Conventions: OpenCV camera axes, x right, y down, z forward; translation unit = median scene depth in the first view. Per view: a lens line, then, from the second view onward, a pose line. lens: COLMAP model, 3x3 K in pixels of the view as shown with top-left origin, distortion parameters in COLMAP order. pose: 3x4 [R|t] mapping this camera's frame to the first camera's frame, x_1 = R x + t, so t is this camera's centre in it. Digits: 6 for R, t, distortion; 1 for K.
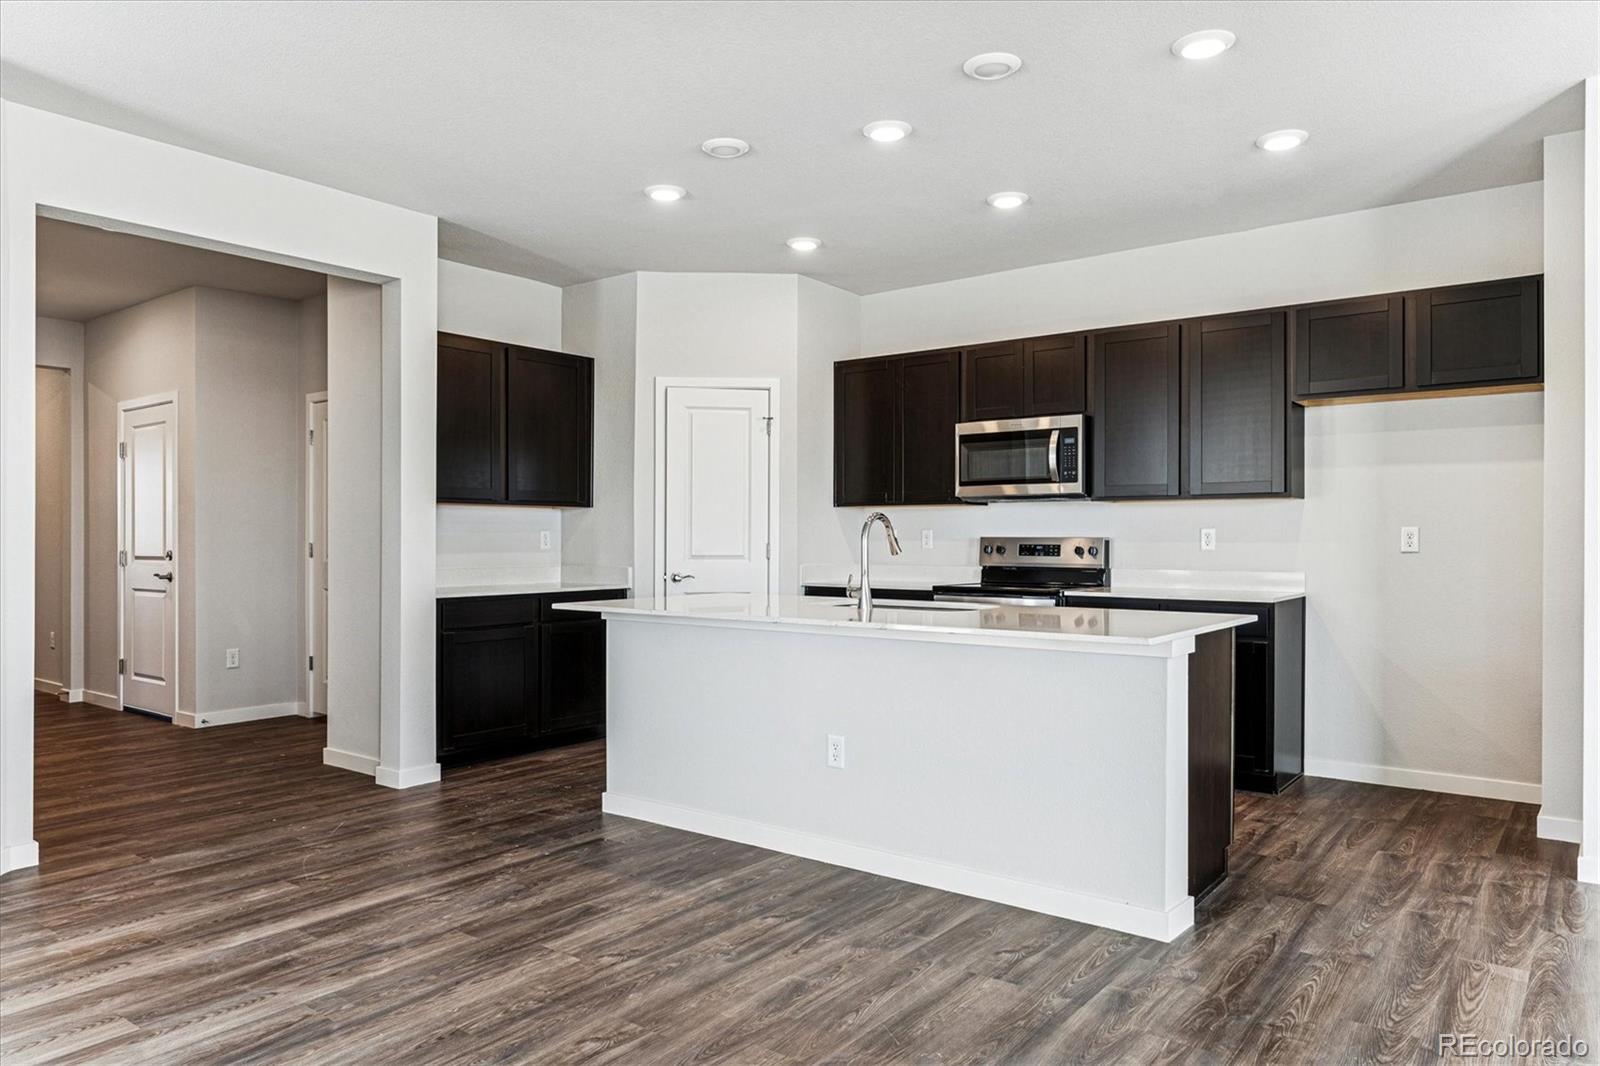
lens RADIAL K [[1062.9, 0, 798.5], [0, 1062.9, 550.1], [0, 0, 1]] dist [-0.003682, 0.001215]
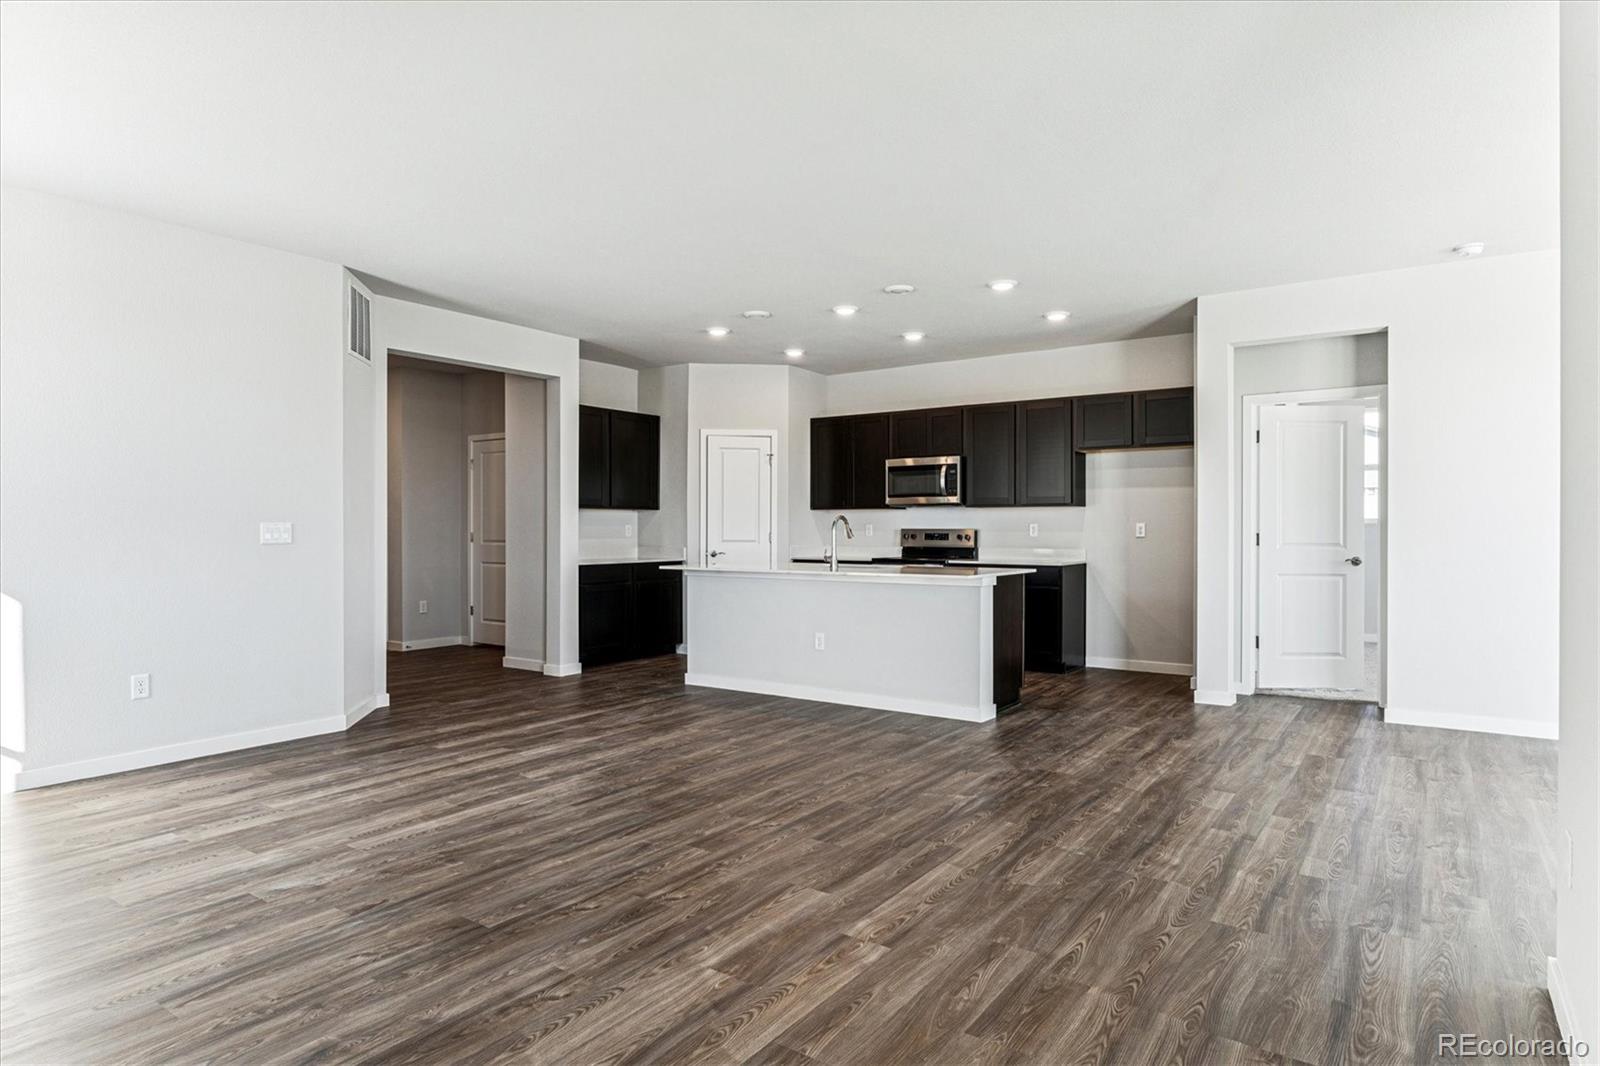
lens RADIAL K [[920.8, 0, 820.2], [0, 920.8, 542.0], [0, 0, 1]] dist [-0.002027, -0.002639]
pose [[0.998027, -0.000944, 0.062772, -0.058535], [0.000802, 0.999997, 0.002296, 0.006559], [-0.062774, -0.002241, 0.998025, -0.567273]]
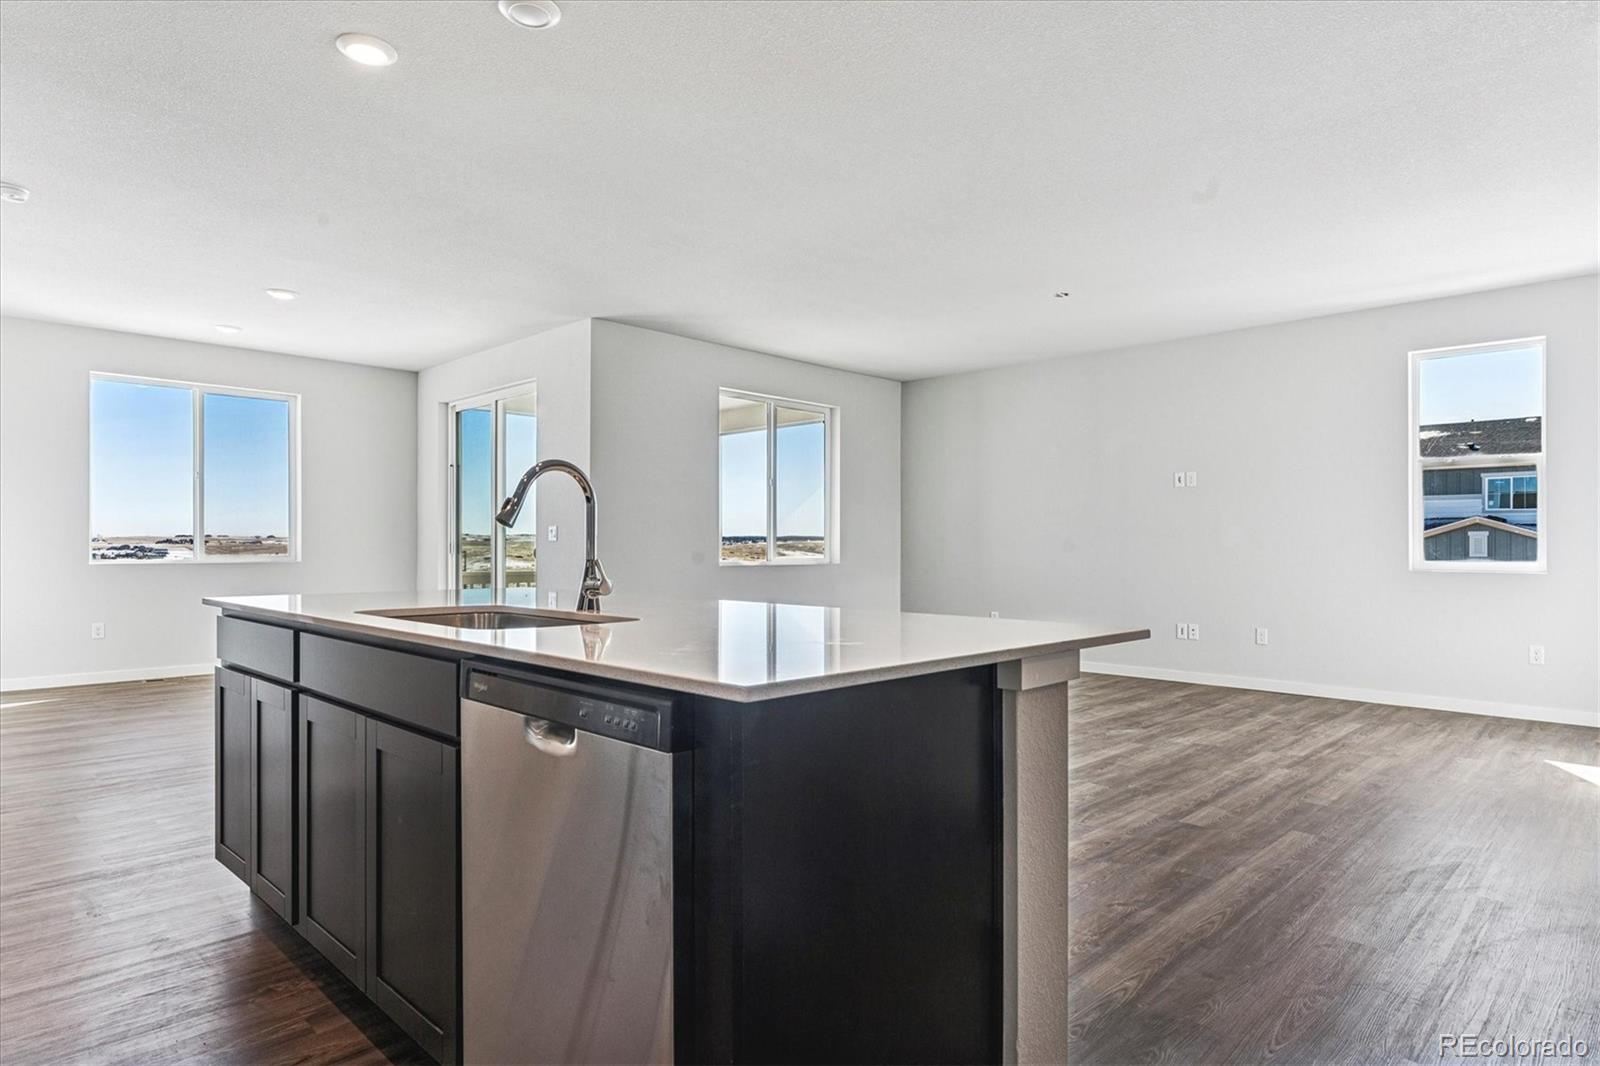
lens RADIAL K [[920.8, 0, 795.1], [0, 920.8, 534.6], [0, 0, 1]] dist [-0.002027, -0.002639]
pose [[-0.992620, 0.000122, 0.121264, -0.126607], [0.000105, 1.000000, -0.000140, 0.009033], [-0.121264, -0.000127, -0.992620, 1.466079]]
